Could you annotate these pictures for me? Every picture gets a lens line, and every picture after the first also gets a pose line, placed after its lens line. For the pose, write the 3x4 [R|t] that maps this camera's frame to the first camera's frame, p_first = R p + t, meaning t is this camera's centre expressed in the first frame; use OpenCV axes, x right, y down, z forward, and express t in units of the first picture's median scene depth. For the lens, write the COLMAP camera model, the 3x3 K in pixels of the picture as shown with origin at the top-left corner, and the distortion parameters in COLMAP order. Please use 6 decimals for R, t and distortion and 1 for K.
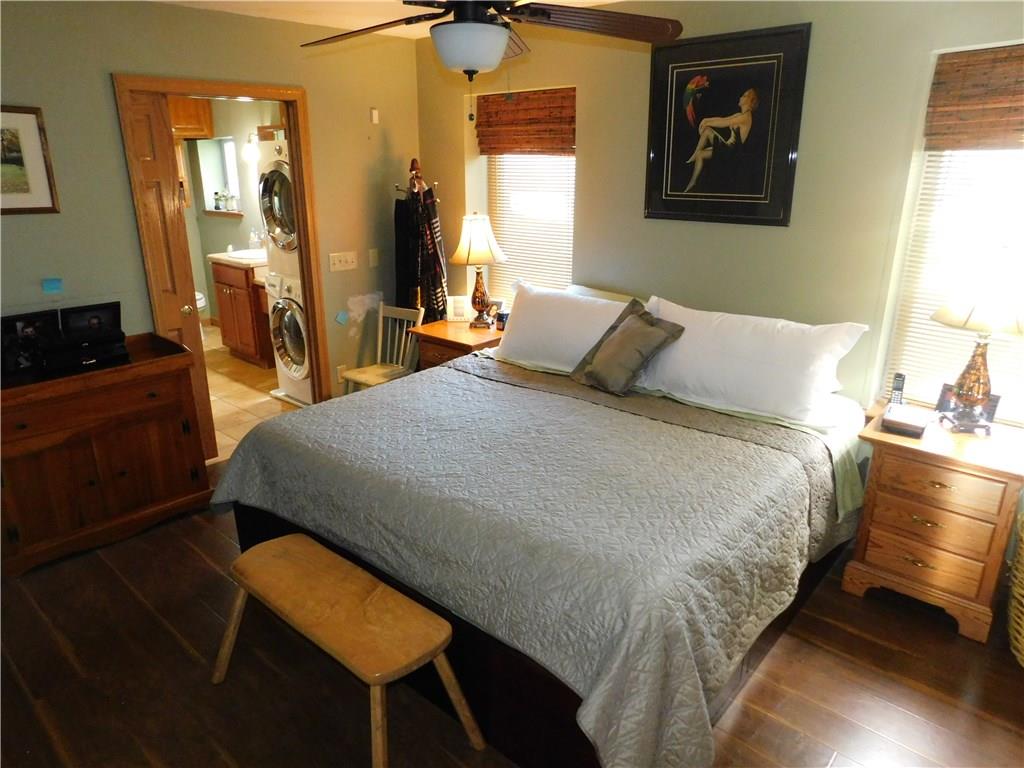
lens RADIAL K [[683.3, 0, 510.6], [0, 683.3, 392.3], [0, 0, 1]] dist [-0.060895, 0.057628]
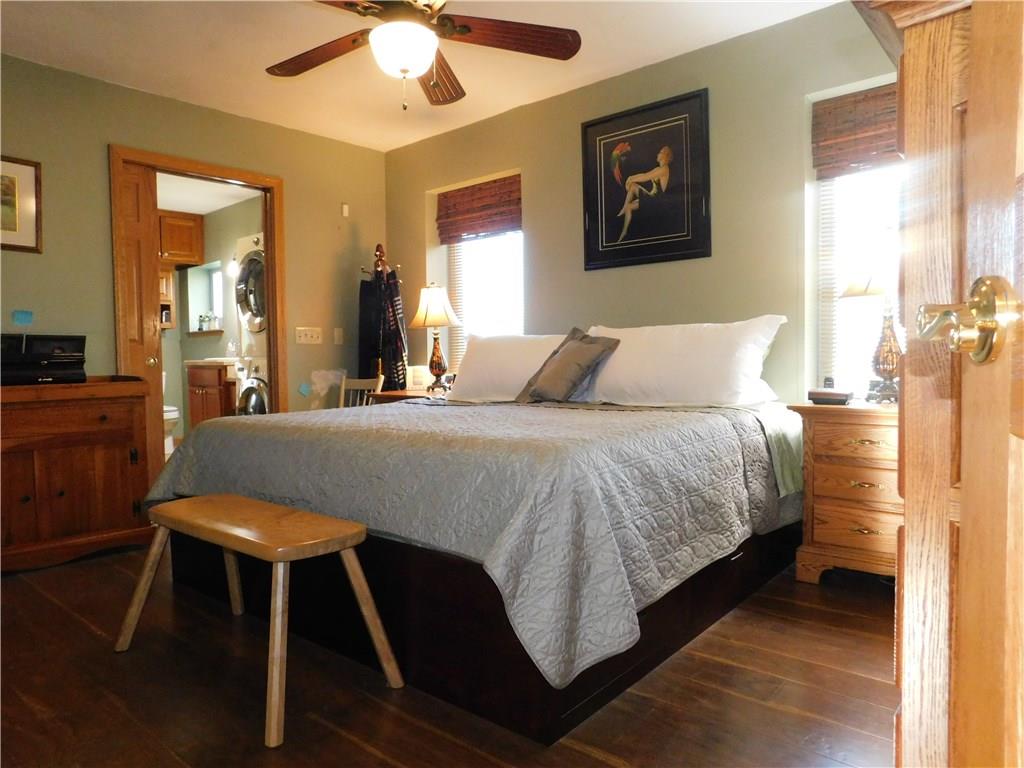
lens RADIAL K [[683.3, 0, 509.9], [0, 683.3, 384.8], [0, 0, 1]] dist [-0.060895, 0.057628]
pose [[0.999714, -0.014278, 0.019208, 0.061175], [0.019107, 0.959428, -0.281304, 0.256461], [-0.014412, 0.281590, 0.959426, 0.006782]]
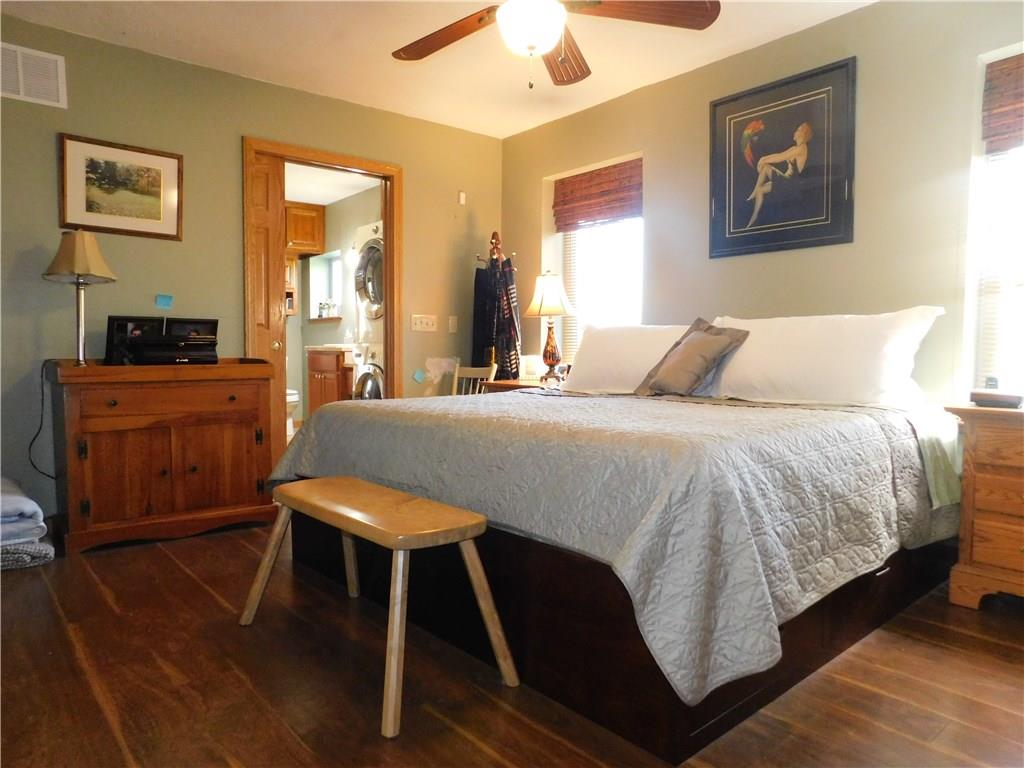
lens RADIAL K [[683.3, 0, 511.4], [0, 683.3, 385.0], [0, 0, 1]] dist [-0.060895, 0.057628]
pose [[0.991329, 0.012475, -0.130809, 0.040961], [-0.047399, 0.962413, -0.267421, 0.250804], [0.122556, 0.271303, 0.954660, 0.035416]]
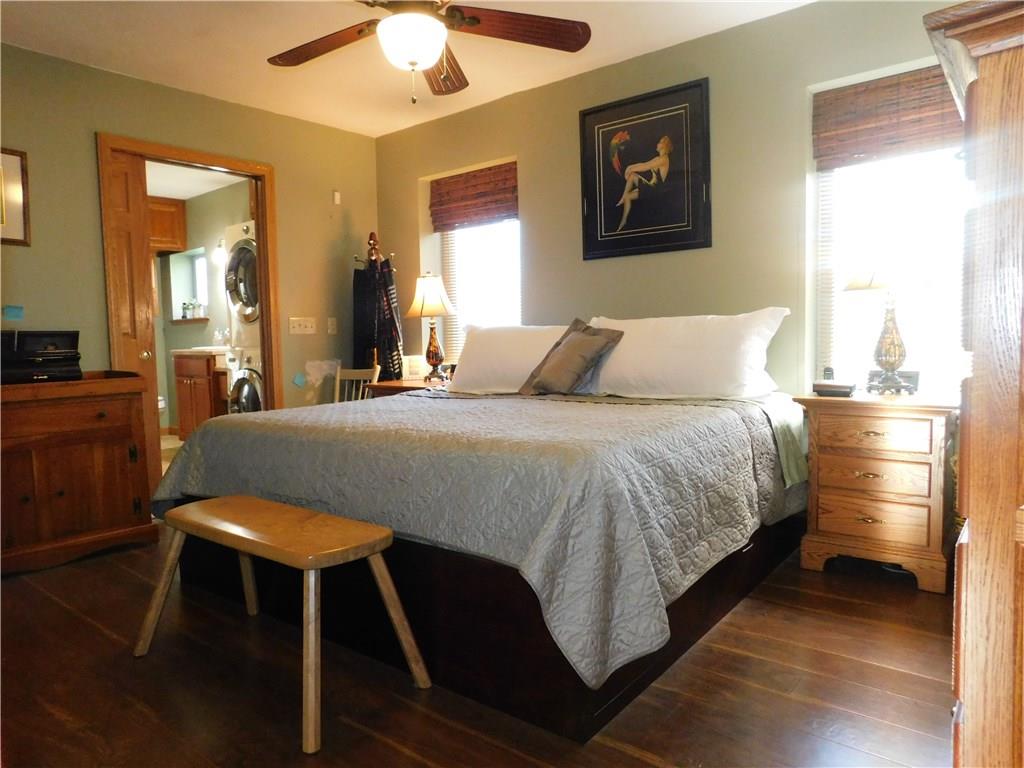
lens RADIAL K [[683.3, 0, 510.6], [0, 683.3, 385.4], [0, 0, 1]] dist [-0.060895, 0.057628]
pose [[0.998326, -0.025413, 0.051951, 0.021498], [0.037667, 0.967347, -0.250640, 0.236635], [-0.043885, 0.252177, 0.966686, 0.001600]]
